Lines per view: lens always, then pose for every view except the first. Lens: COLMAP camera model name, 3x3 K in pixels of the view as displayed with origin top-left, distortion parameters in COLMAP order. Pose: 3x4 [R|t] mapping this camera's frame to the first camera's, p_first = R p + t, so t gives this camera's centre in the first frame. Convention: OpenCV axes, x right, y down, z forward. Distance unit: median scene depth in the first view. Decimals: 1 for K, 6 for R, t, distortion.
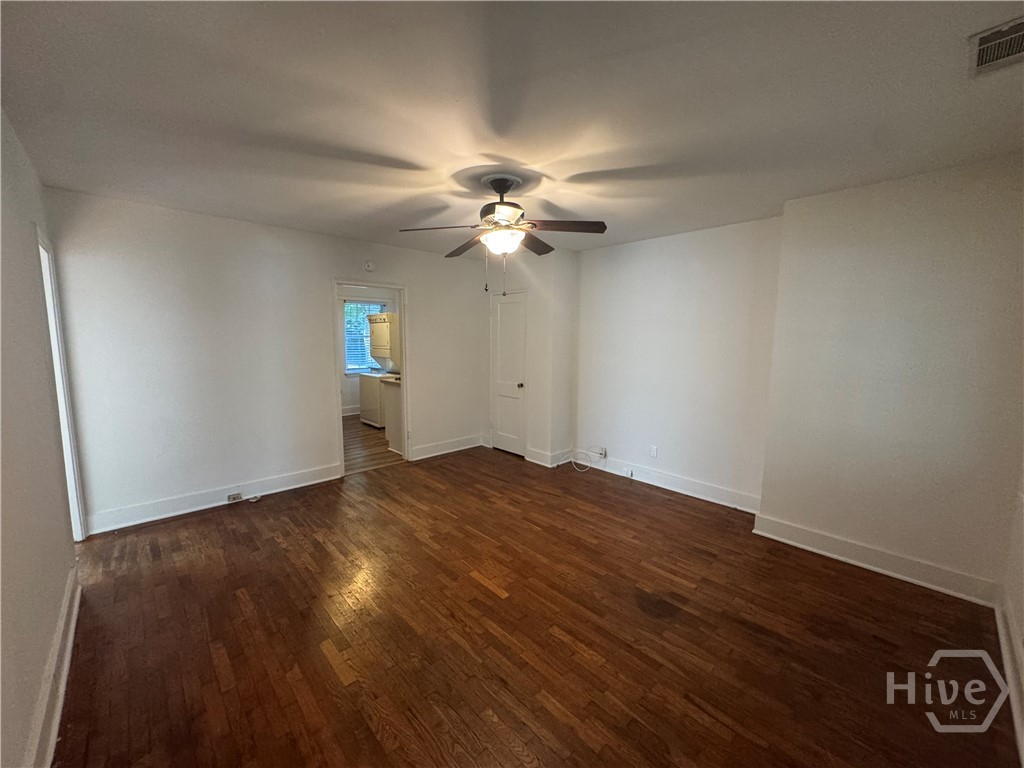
lens RADIAL K [[408.3, 0, 512.0], [0, 408.3, 384.0], [0, 0, 1]] dist [-0.000515, -0.000059]
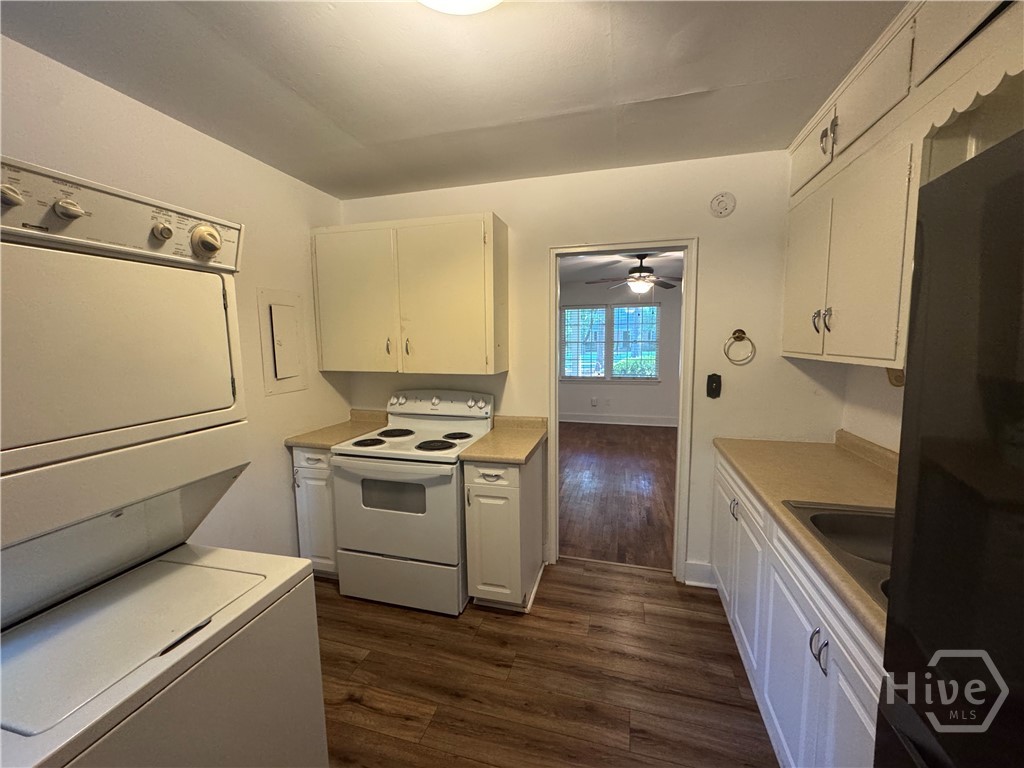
lens RADIAL K [[408.3, 0, 512.0], [0, 408.3, 384.0], [0, 0, 1]] dist [-0.000515, -0.000059]
pose [[-0.519534, -0.099034, 0.848691, -1.233424], [0.103725, 0.978605, 0.177690, -0.288100], [-0.848130, 0.180346, -0.498146, 2.322664]]
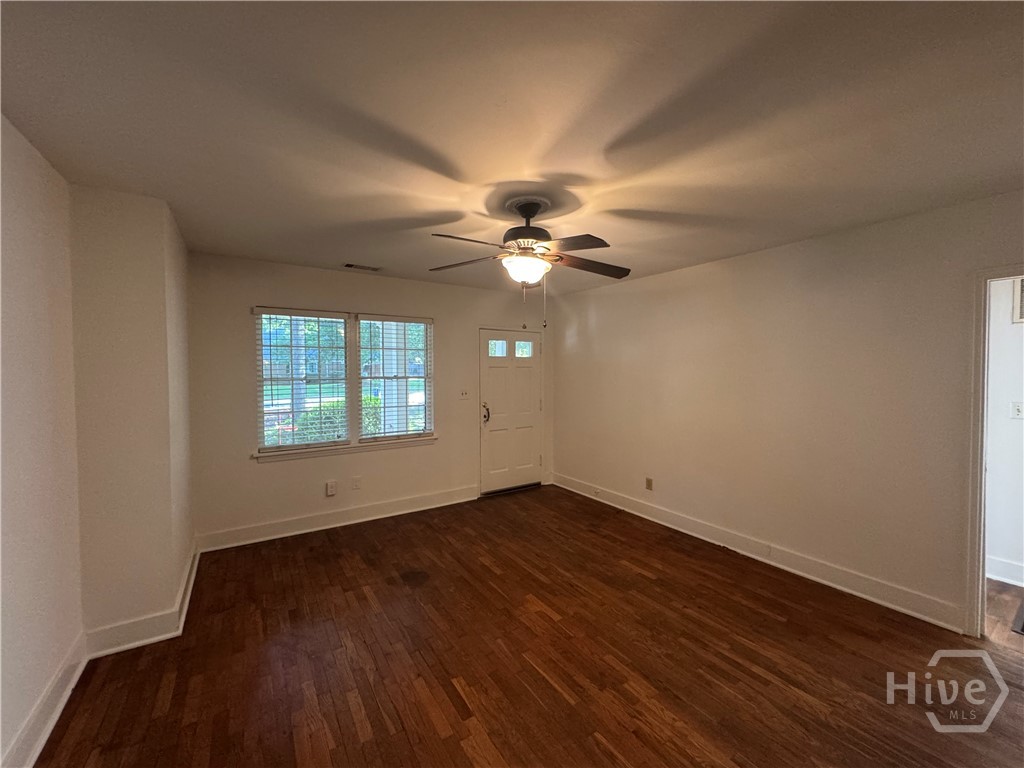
lens RADIAL K [[408.3, 0, 512.0], [0, 408.3, 384.0], [0, 0, 1]] dist [-0.000515, -0.000059]
pose [[-0.985013, -0.014265, 0.171887, -0.140535], [0.012062, 0.988437, 0.151154, -0.221076], [-0.172056, 0.150962, -0.973451, 1.805790]]
